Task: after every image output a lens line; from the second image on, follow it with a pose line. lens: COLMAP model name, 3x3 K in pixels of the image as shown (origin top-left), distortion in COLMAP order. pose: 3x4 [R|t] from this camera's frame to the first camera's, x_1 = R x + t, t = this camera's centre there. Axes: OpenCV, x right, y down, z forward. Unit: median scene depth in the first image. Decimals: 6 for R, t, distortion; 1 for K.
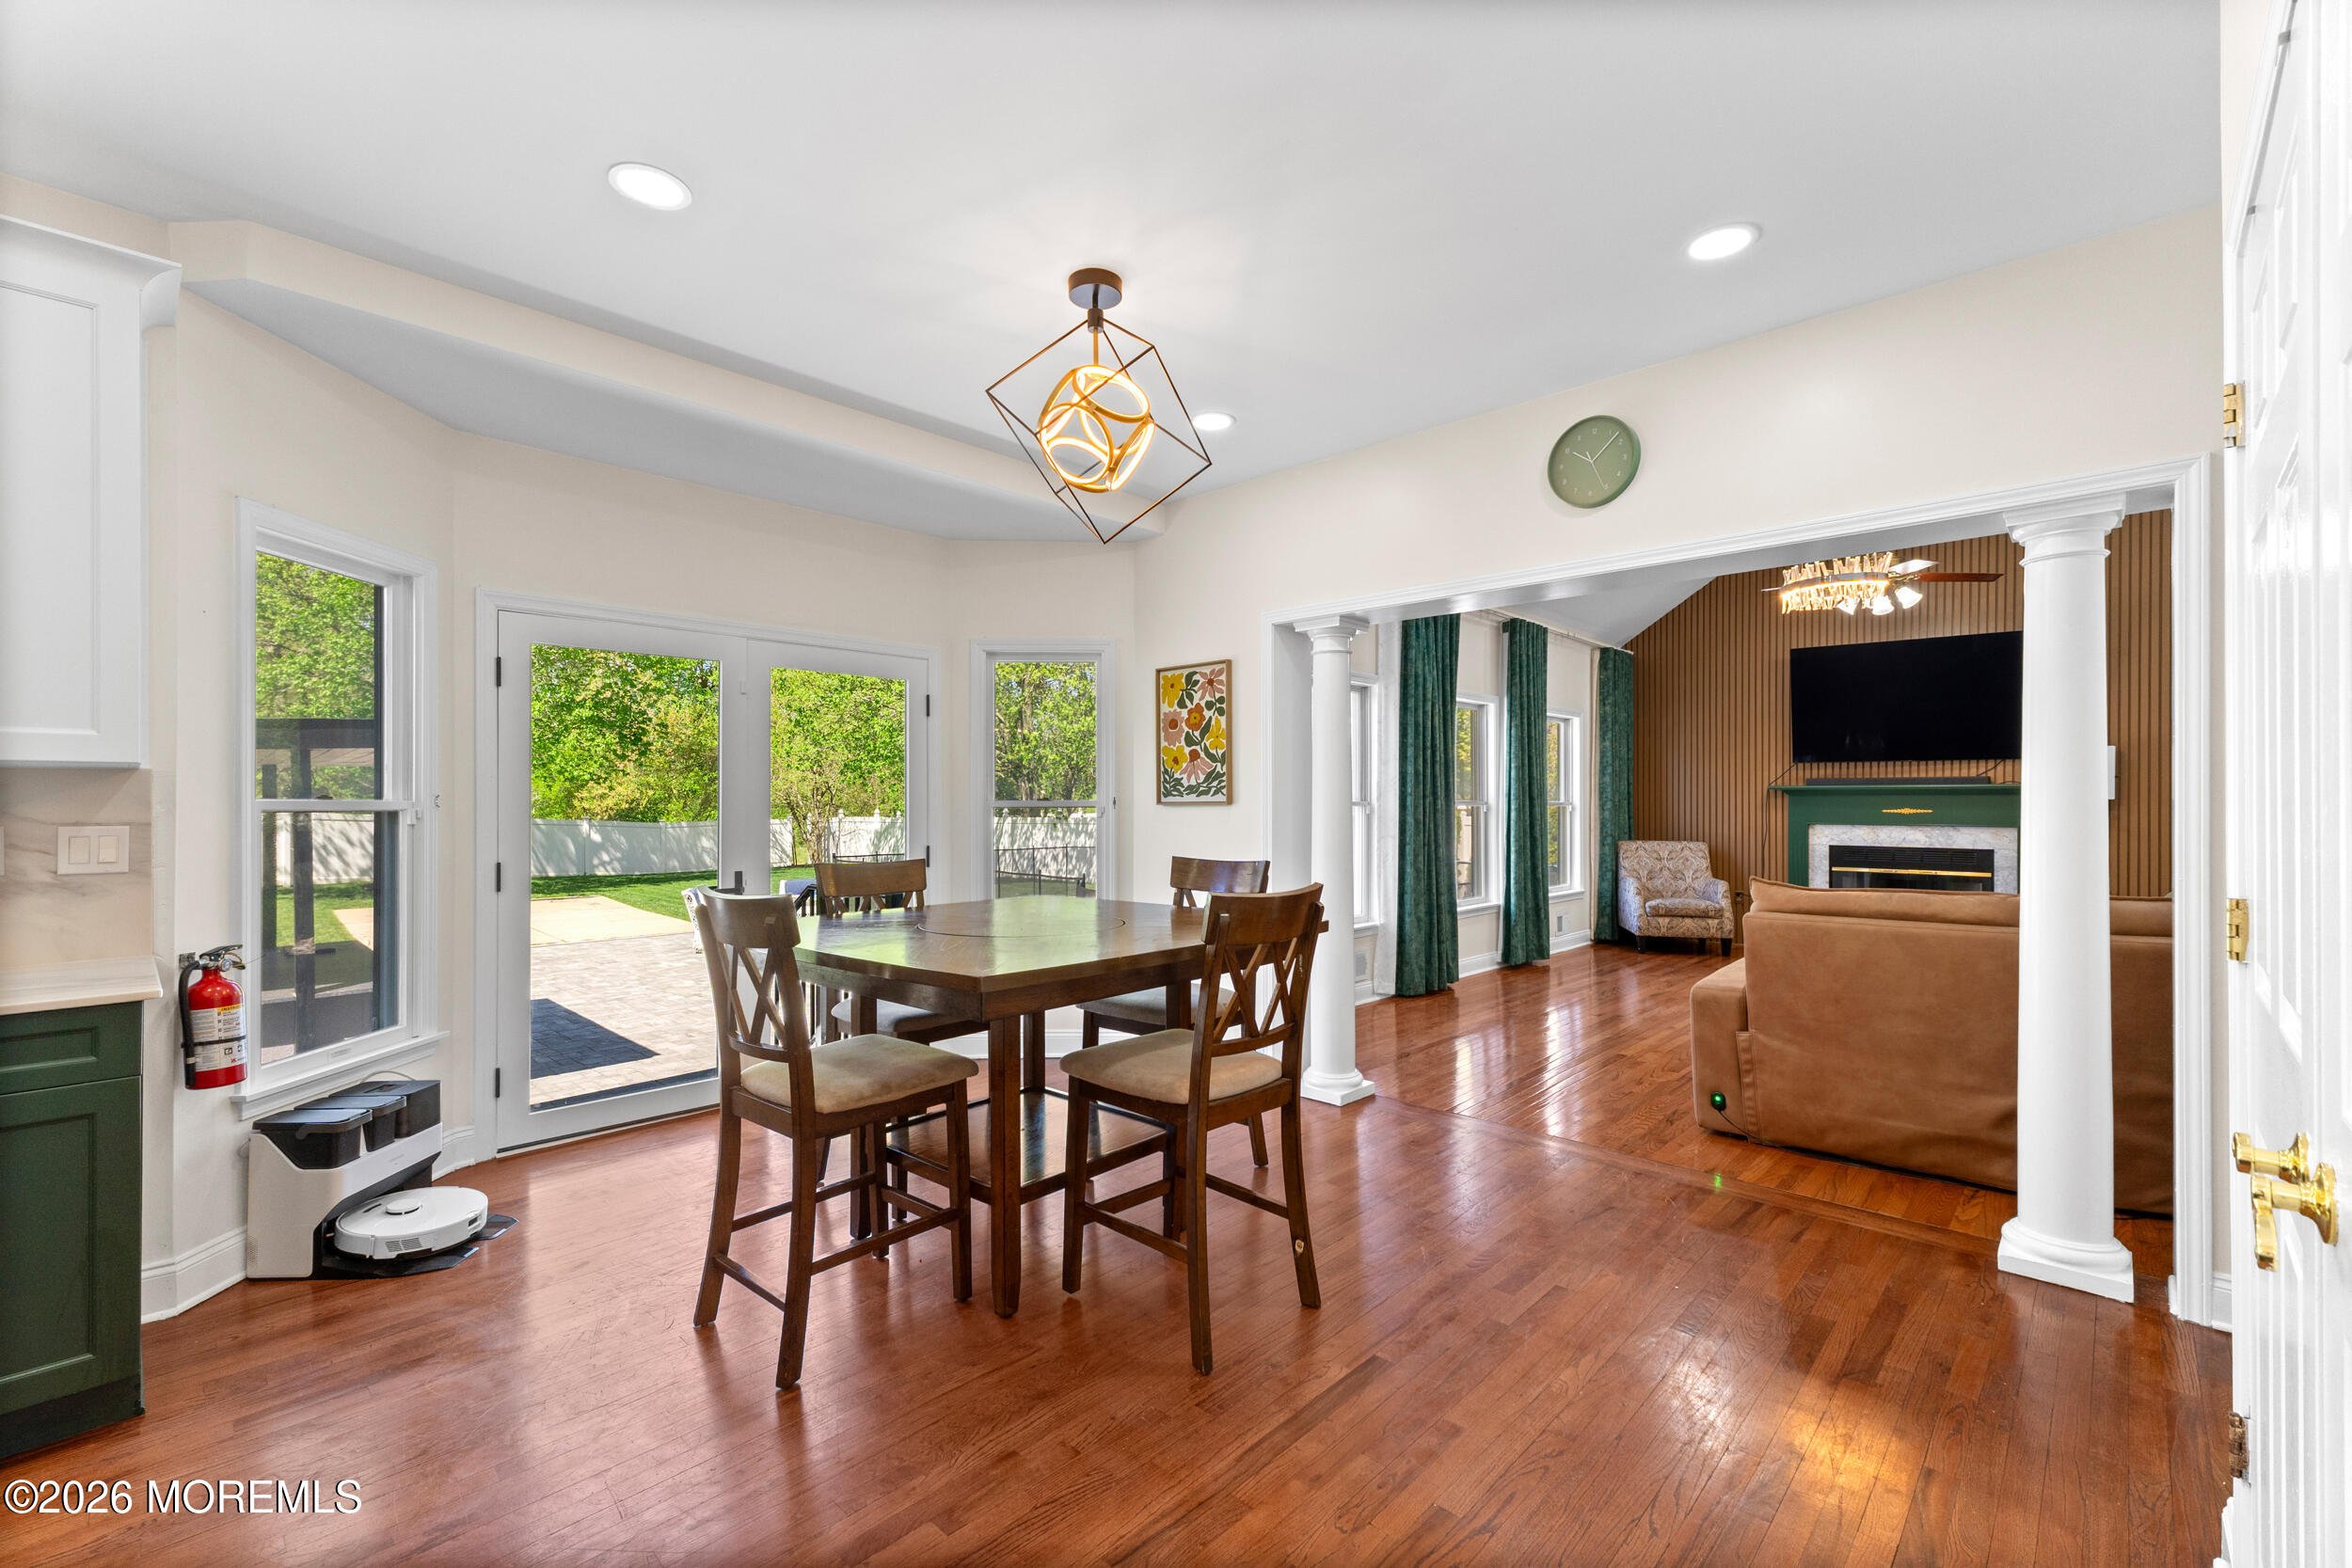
lens RADIAL K [[1005.0, 0, 1178.7], [0, 1005.0, 801.5], [0, 0, 1]] dist [0.014720, 0.000138]
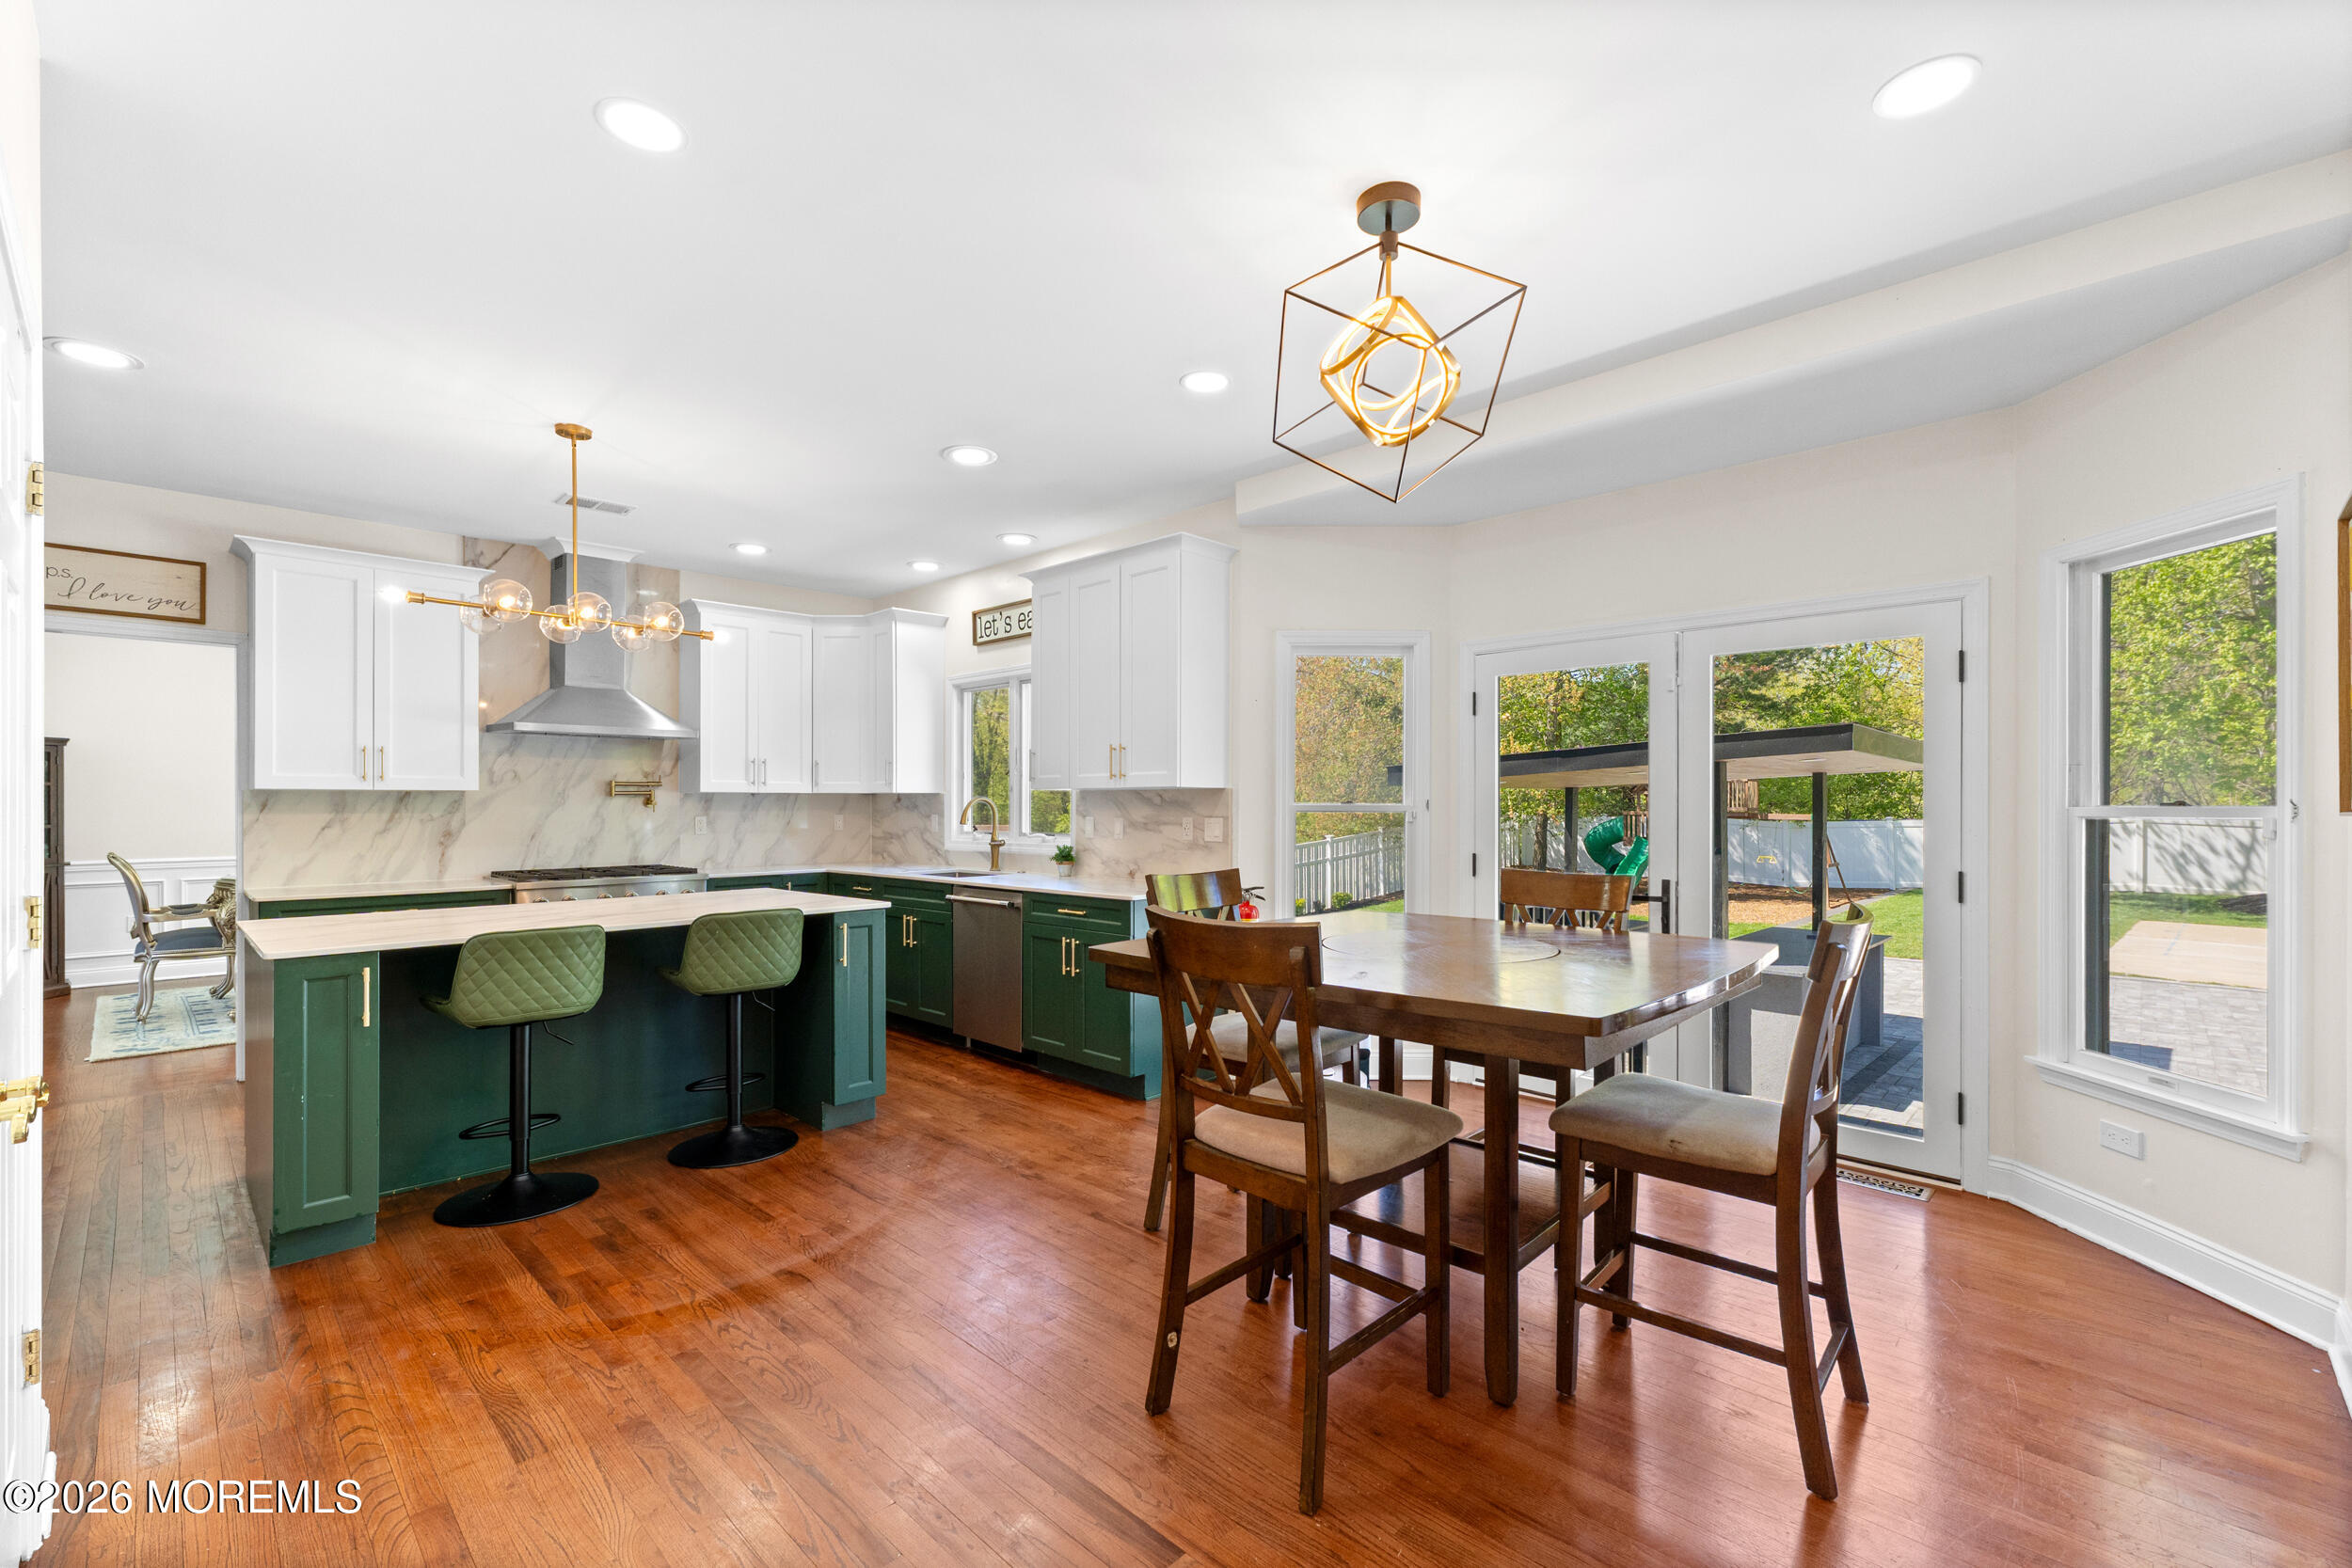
lens RADIAL K [[1005.0, 0, 1178.7], [0, 1005.0, 801.5], [0, 0, 1]] dist [0.014720, 0.000138]
pose [[-0.020228, -0.004294, -0.999786, 0.466712], [0.001314, 0.999990, -0.004322, -0.000224], [0.999795, -0.001402, -0.020222, 0.500665]]
